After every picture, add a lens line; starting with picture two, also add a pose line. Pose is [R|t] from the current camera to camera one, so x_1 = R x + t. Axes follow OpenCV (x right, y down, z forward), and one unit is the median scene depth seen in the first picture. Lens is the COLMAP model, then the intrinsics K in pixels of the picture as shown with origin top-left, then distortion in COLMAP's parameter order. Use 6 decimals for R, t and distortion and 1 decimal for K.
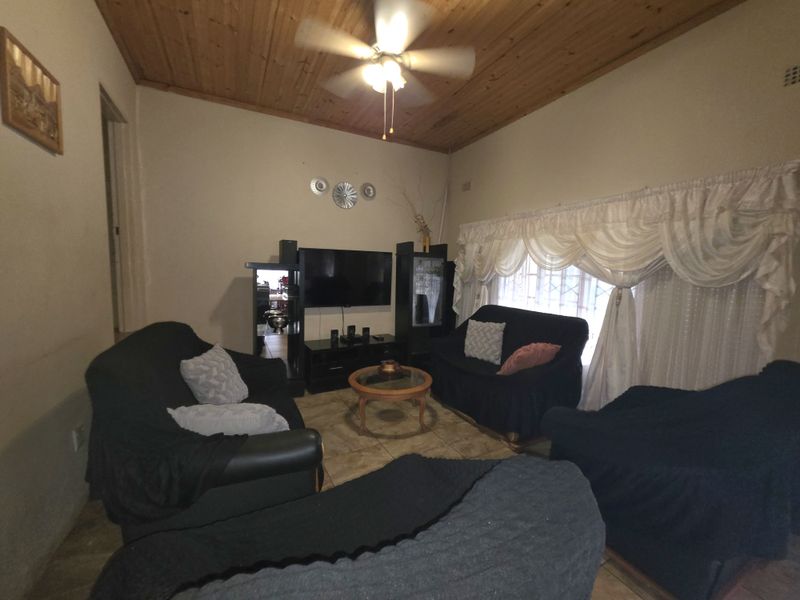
lens RADIAL K [[317.9, 0, 401.2], [0, 317.9, 299.3], [0, 0, 1]] dist [0.001974, 0.000161]
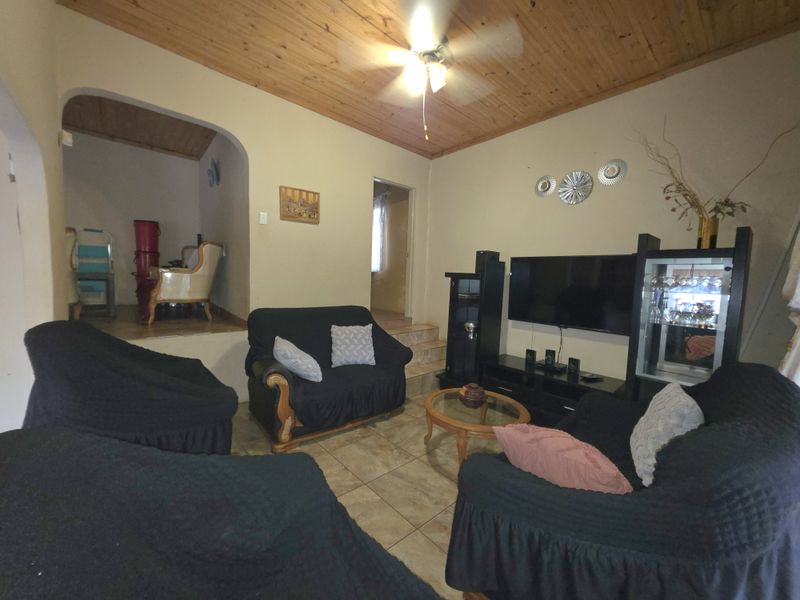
lens RADIAL K [[317.9, 0, 401.2], [0, 317.9, 299.3], [0, 0, 1]] dist [0.001974, 0.000161]
pose [[0.239283, 0.055850, -0.969342, 0.530686], [-0.116610, 0.992771, 0.028415, -0.022608], [0.963922, 0.106236, 0.244066, 0.438781]]
